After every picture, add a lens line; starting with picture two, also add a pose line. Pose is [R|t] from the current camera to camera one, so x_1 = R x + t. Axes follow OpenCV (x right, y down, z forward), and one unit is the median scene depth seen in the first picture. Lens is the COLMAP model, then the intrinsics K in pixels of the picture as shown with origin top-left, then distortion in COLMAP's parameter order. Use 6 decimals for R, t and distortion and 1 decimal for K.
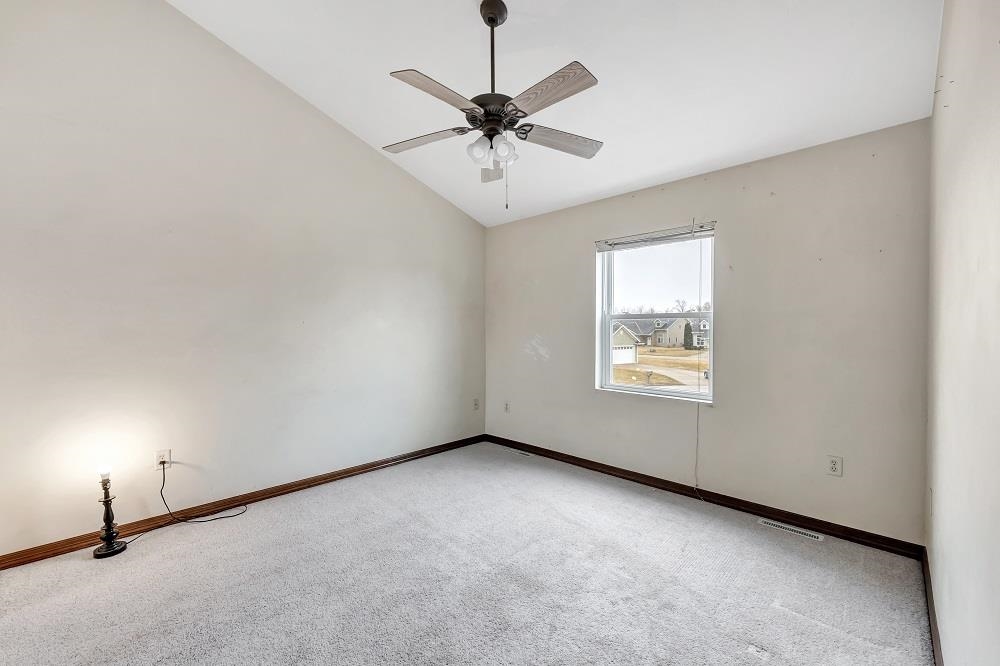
lens RADIAL K [[403.6, 0, 500.3], [0, 403.6, 333.6], [0, 0, 1]] dist [0.001176, 0.000417]
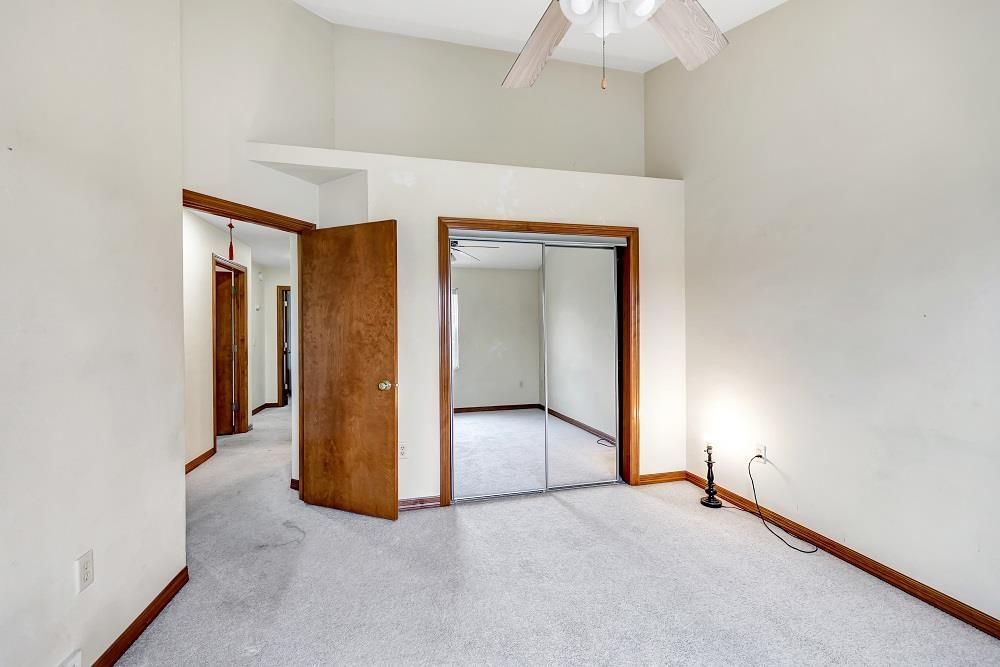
lens RADIAL K [[403.6, 0, 500.3], [0, 403.6, 334.1], [0, 0, 1]] dist [0.001176, 0.000417]
pose [[-0.537506, 0.006790, -0.843232, 0.482592], [-0.001663, 0.999957, 0.009113, -0.016439], [0.843258, 0.006301, -0.537472, 1.082676]]
